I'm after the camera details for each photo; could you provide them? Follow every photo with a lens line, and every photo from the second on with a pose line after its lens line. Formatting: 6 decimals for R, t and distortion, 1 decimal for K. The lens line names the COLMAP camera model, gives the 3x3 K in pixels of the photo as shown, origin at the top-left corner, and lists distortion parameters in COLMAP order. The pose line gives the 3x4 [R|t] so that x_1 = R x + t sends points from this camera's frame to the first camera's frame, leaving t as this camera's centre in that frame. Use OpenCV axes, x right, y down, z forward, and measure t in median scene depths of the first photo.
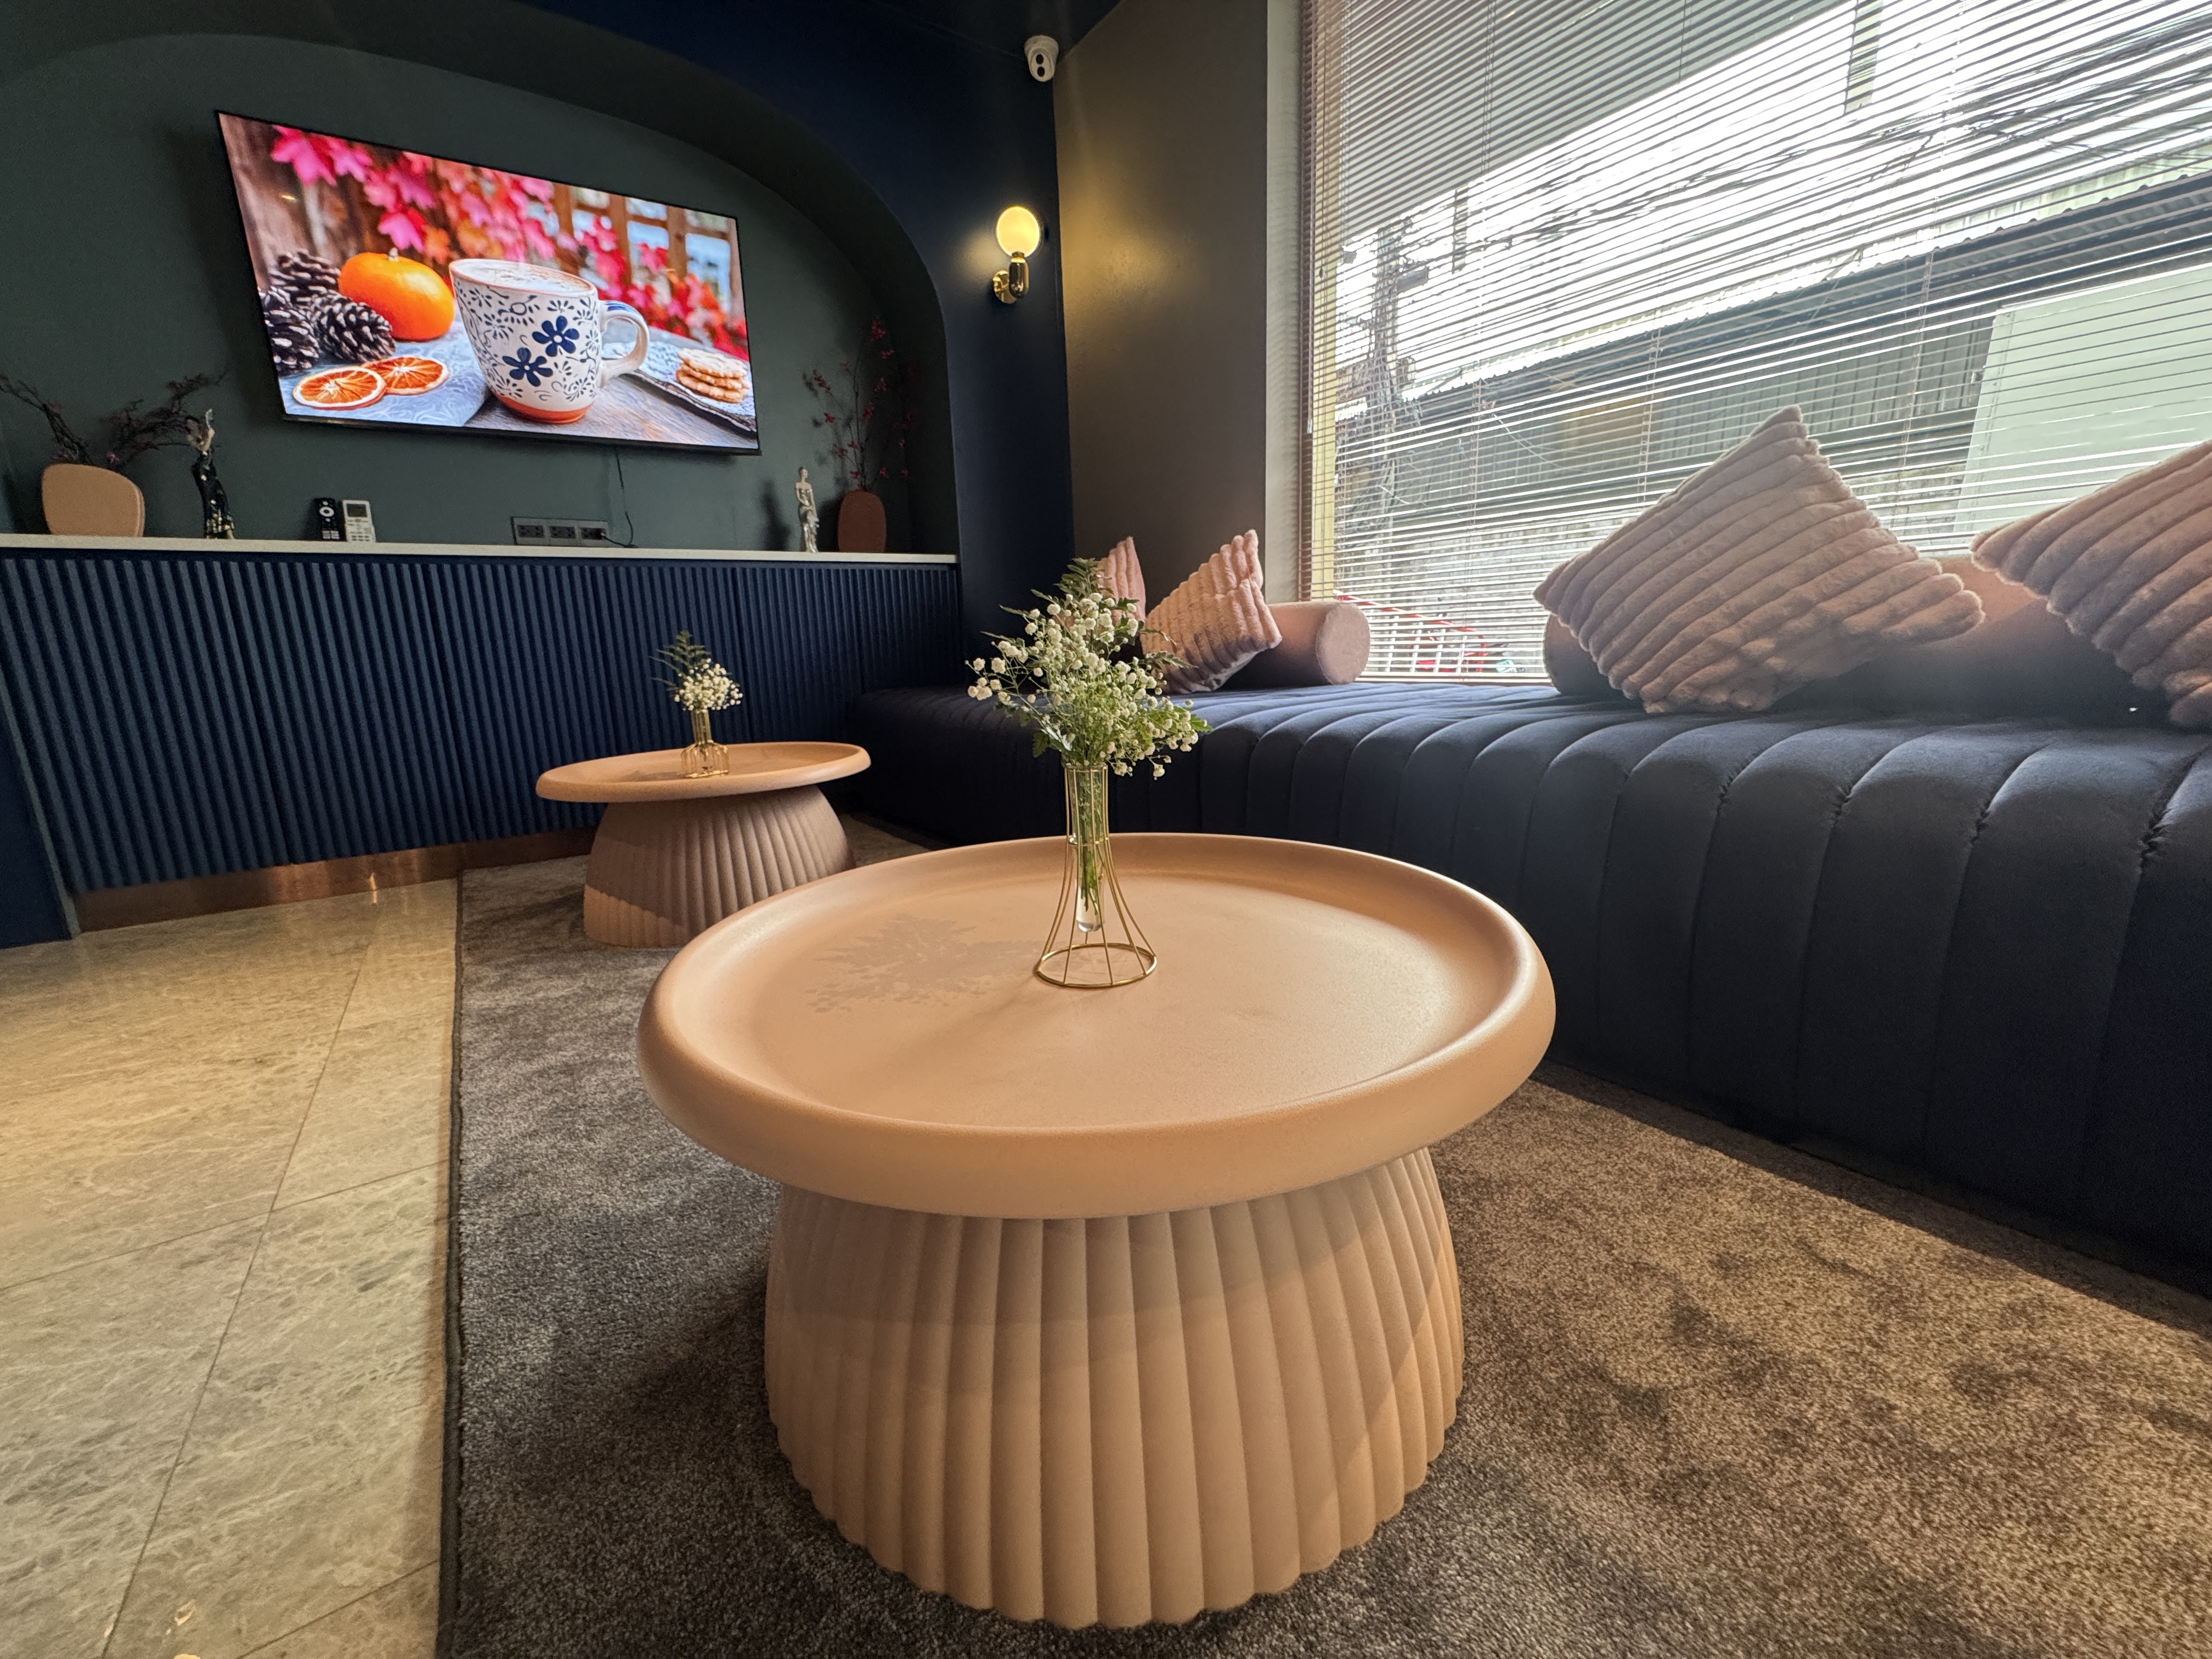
lens RADIAL K [[893.5, 0, 1088.5], [0, 893.5, 836.1], [0, 0, 1]] dist [0.001576, 0.000163]
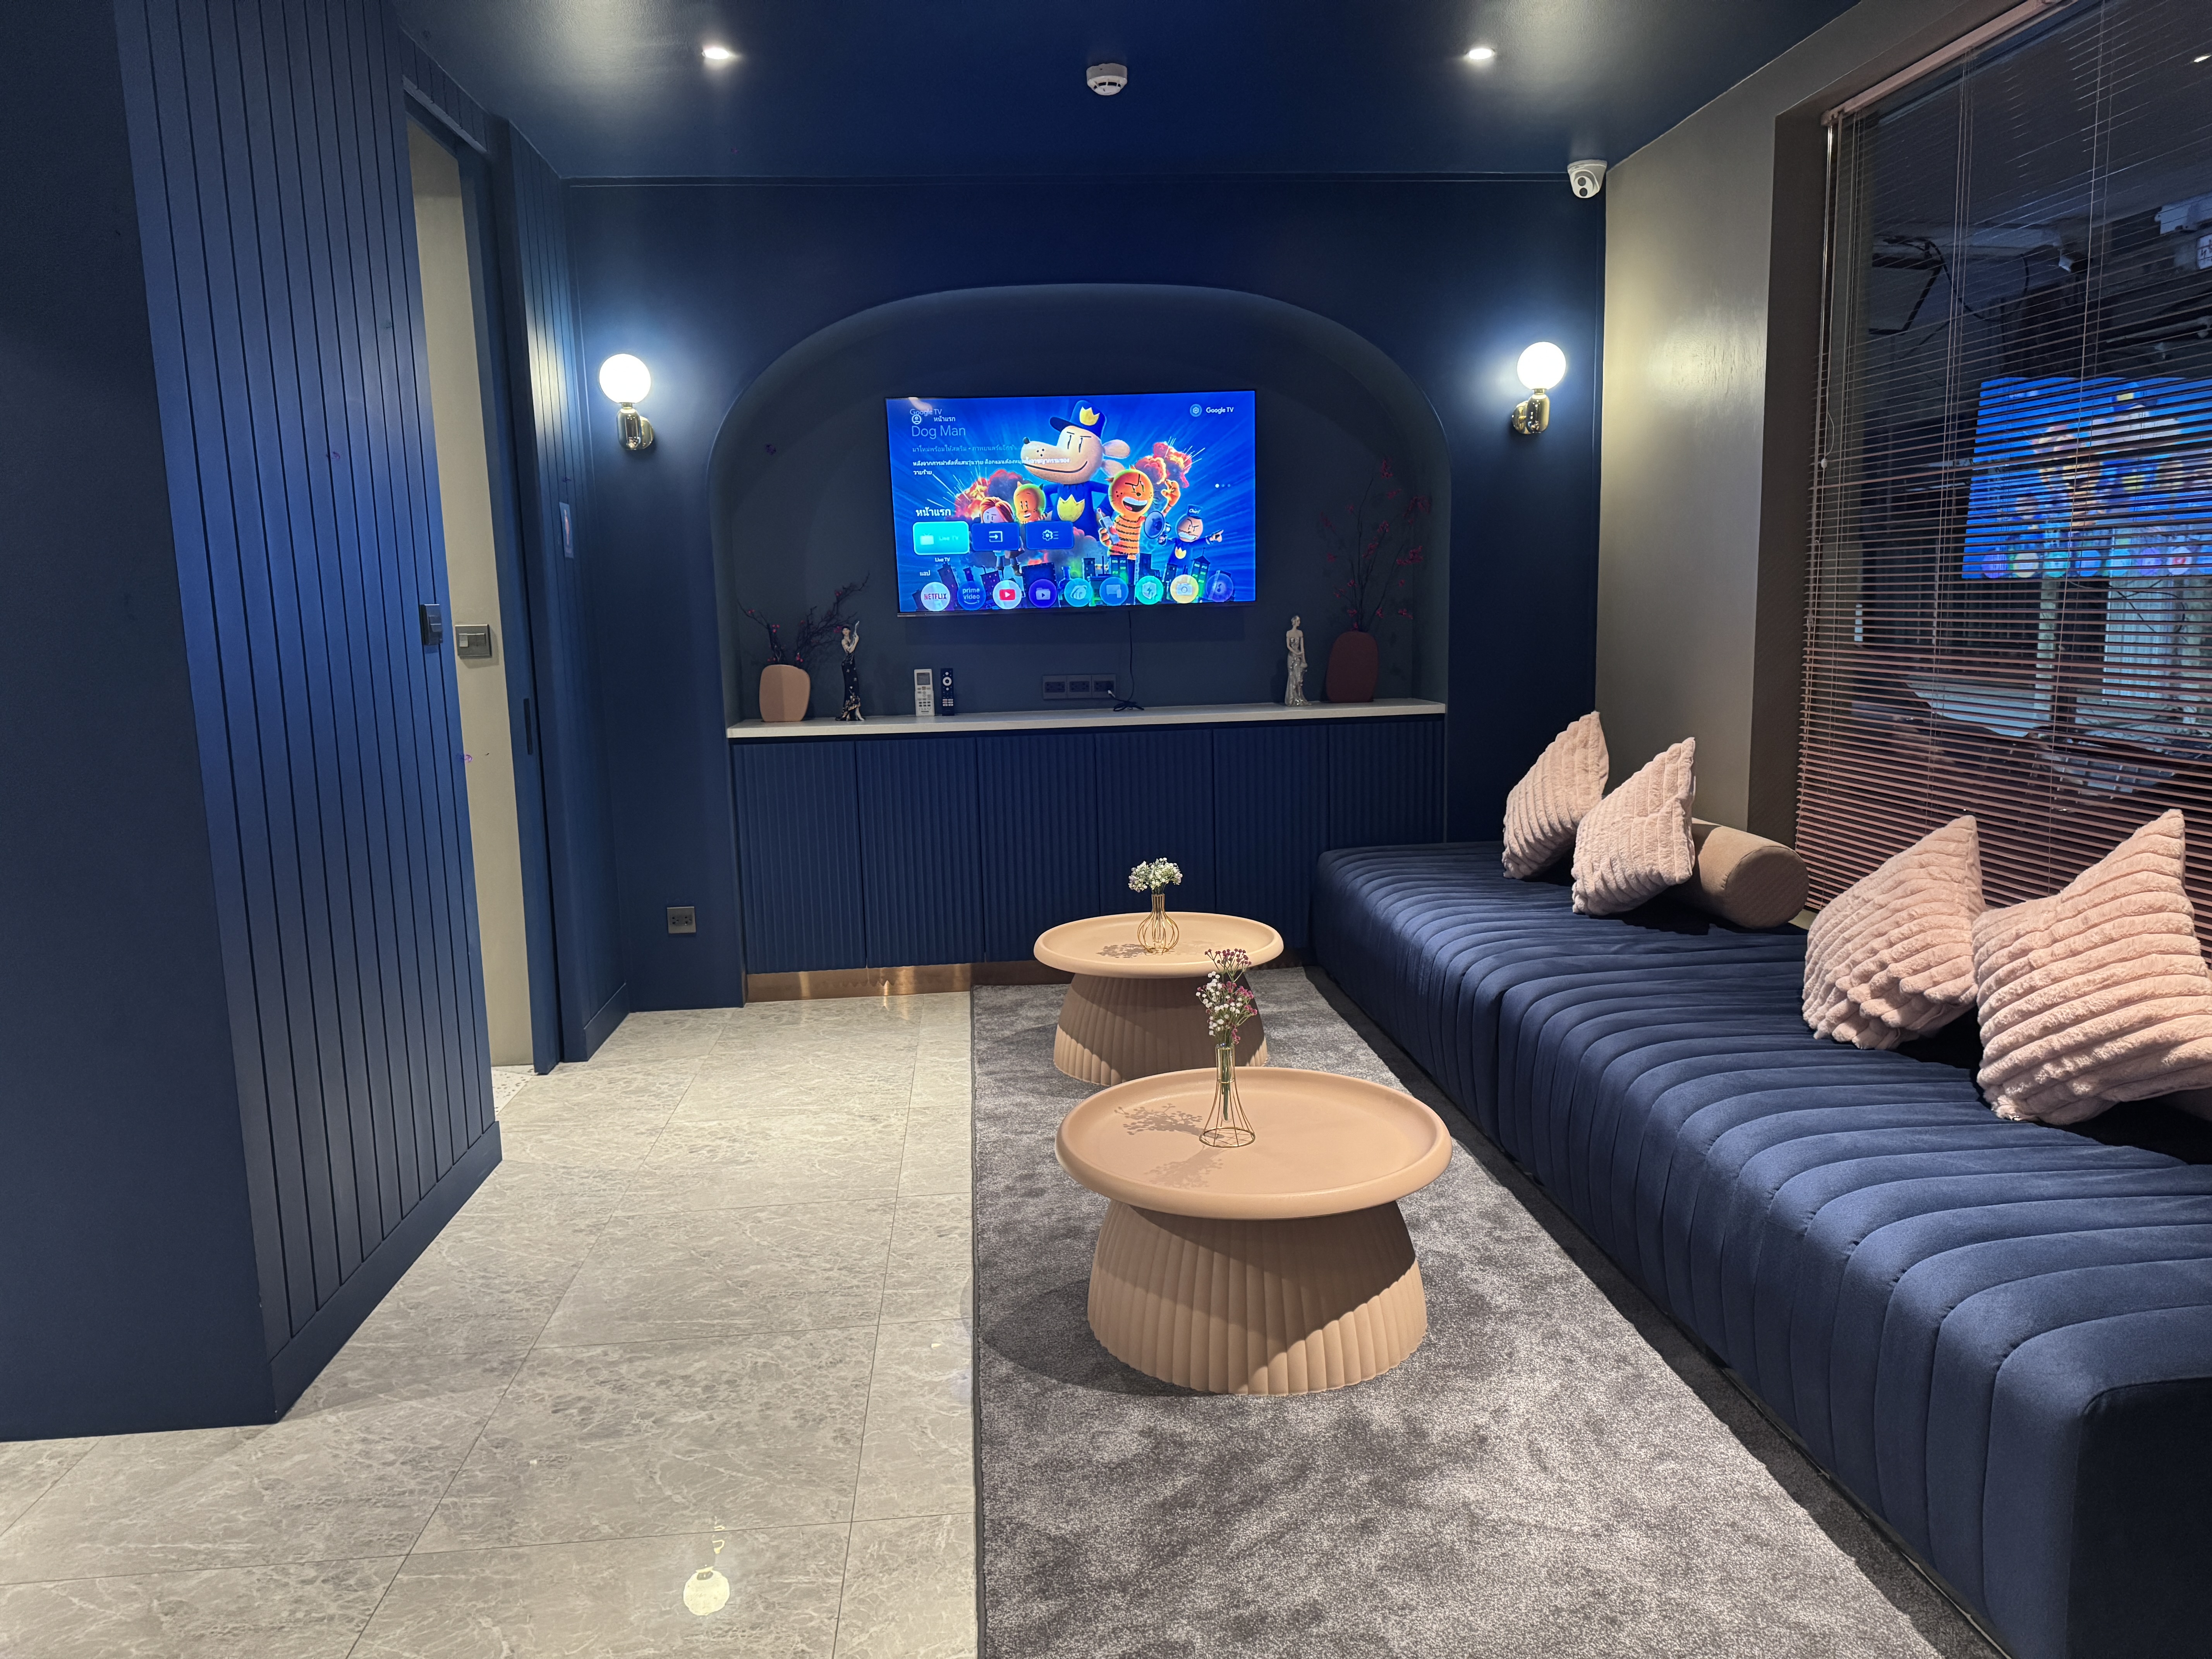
lens RADIAL K [[1558.2, 0, 1109.1], [0, 1558.2, 835.1], [0, 0, 1]] dist [0.009206, -0.003307]
pose [[0.870697, 0.077037, -0.485749, 0.595731], [-0.101668, 0.994516, -0.024512, -0.178938], [0.481197, 0.070728, 0.873755, -1.002092]]
